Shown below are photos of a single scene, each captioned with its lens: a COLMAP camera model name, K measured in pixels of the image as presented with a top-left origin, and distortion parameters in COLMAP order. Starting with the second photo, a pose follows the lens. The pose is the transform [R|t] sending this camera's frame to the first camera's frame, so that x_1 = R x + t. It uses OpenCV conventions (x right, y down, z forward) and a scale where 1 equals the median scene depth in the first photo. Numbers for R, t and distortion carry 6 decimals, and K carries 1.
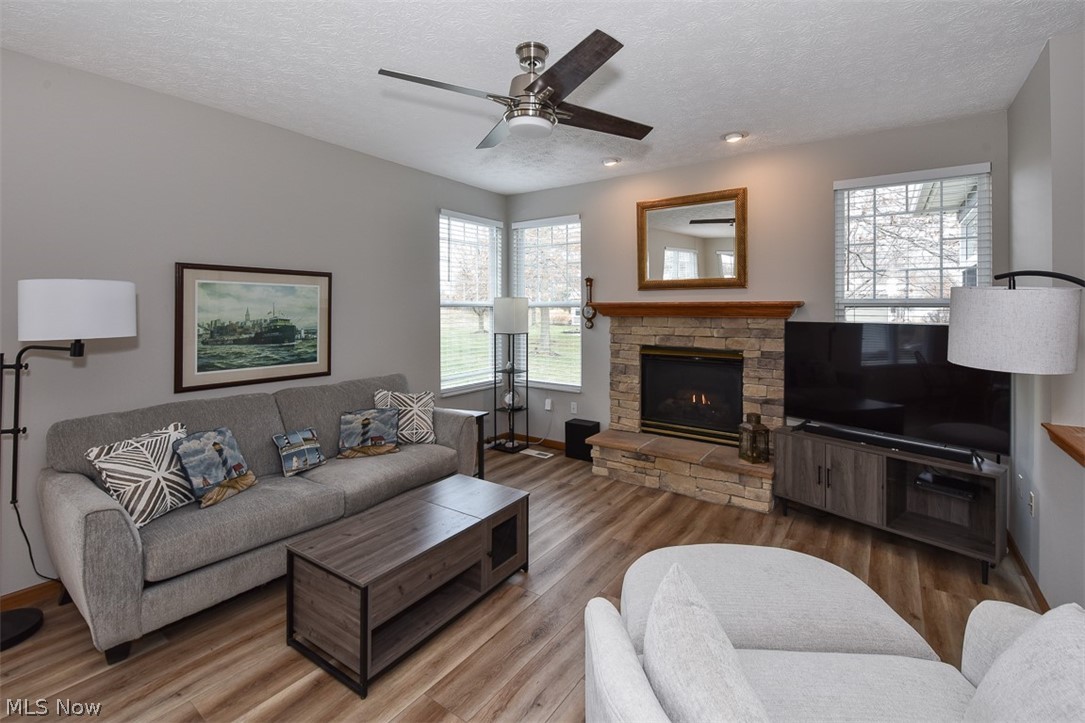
lens RADIAL K [[488.2, 0, 563.0], [0, 488.2, 309.1], [0, 0, 1]] dist [0.004715, 0.000085]
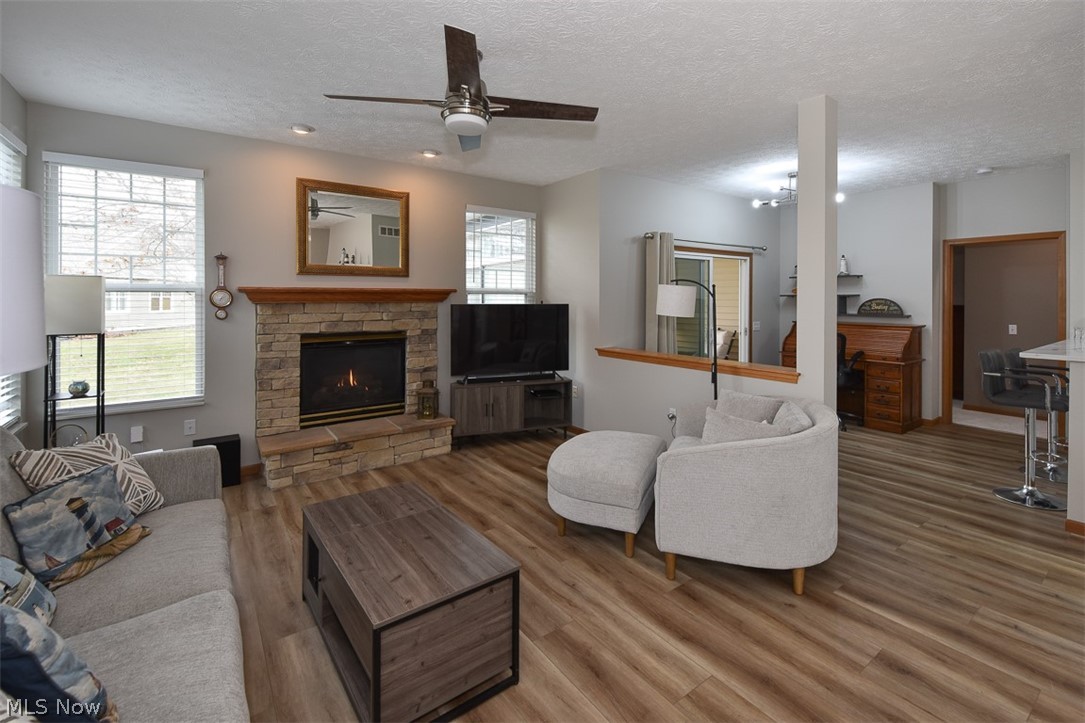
lens RADIAL K [[486.4, 0, 551.1], [0, 486.4, 297.4], [0, 0, 1]] dist [0.011182, -0.005409]
pose [[0.320311, -0.001075, 0.947312, -0.629501], [0.003298, 0.999995, 0.000019, 0.007167], [-0.947307, 0.003118, 0.320313, 0.293519]]
